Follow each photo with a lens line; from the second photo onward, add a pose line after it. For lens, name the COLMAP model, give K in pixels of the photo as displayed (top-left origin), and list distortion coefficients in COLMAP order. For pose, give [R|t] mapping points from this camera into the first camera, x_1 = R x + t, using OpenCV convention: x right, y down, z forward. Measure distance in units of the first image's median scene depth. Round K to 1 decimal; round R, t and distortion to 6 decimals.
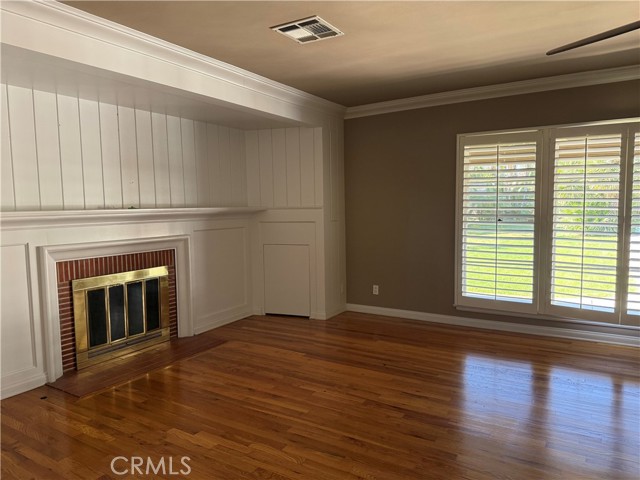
lens RADIAL K [[449.0, 0, 320.0], [0, 449.0, 240.0], [0, 0, 1]] dist [0.099813, -0.127543]
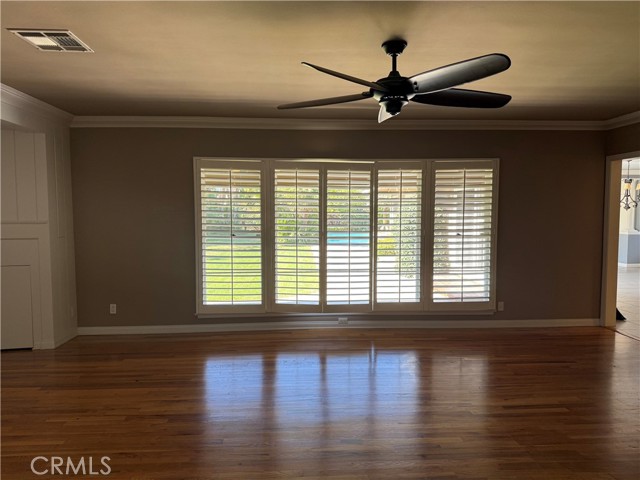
lens RADIAL K [[449.0, 0, 320.0], [0, 449.0, 240.0], [0, 0, 1]] dist [0.099813, -0.127543]
pose [[0.816478, -0.017758, 0.577104, -0.094631], [0.034361, 0.999250, -0.017865, -0.003778], [-0.576354, 0.034417, 0.816475, -0.064906]]
